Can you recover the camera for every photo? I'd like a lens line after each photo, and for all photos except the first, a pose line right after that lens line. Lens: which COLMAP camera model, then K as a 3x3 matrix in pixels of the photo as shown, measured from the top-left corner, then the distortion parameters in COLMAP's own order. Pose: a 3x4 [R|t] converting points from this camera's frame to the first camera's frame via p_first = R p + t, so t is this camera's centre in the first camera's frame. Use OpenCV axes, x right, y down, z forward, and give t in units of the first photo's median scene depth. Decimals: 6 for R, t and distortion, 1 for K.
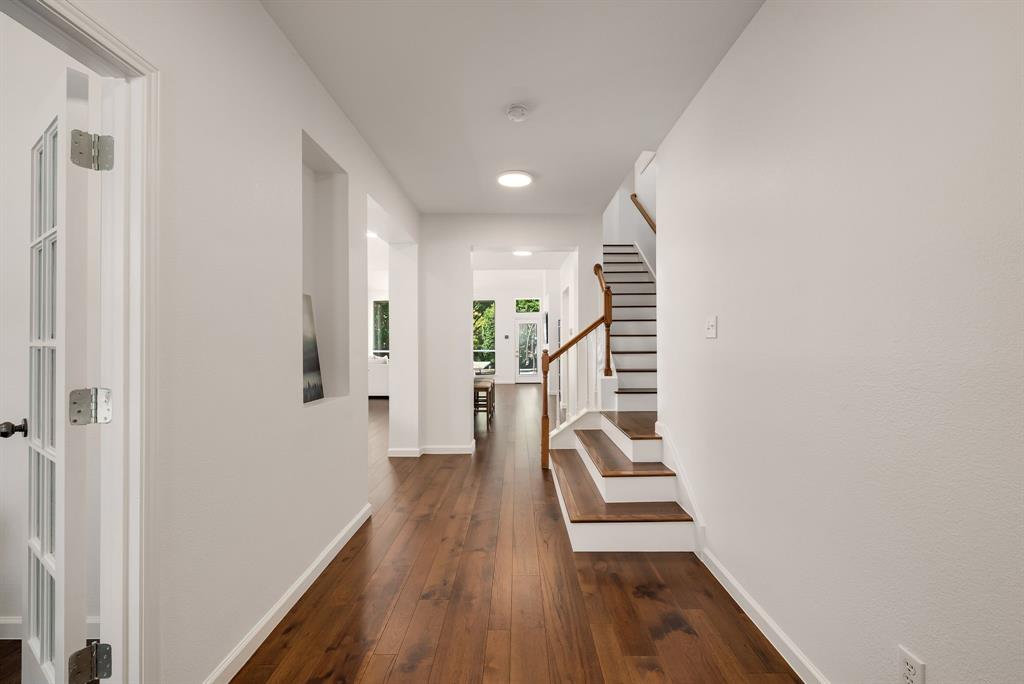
lens RADIAL K [[412.0, 0, 518.4], [0, 412.0, 338.4], [0, 0, 1]] dist [-0.000116, 0.000016]
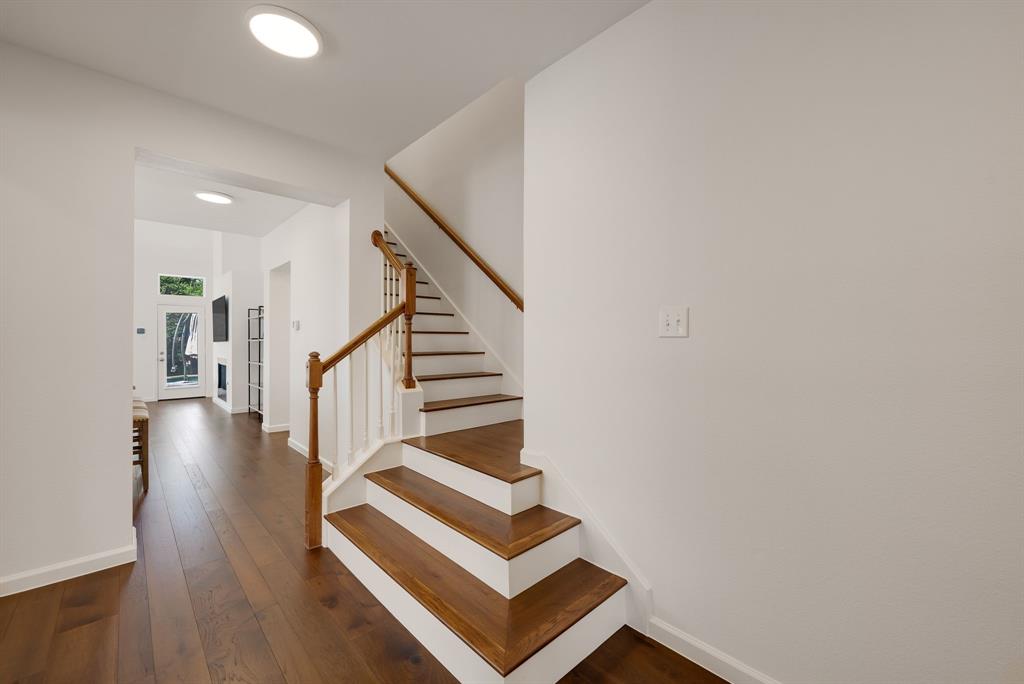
lens RADIAL K [[412.0, 0, 518.4], [0, 412.0, 338.4], [0, 0, 1]] dist [-0.000116, 0.000016]
pose [[0.723038, 0.010304, 0.690731, -0.139621], [-0.012331, 0.999922, -0.002008, 0.003839], [-0.690698, -0.007066, 0.723109, 0.353226]]
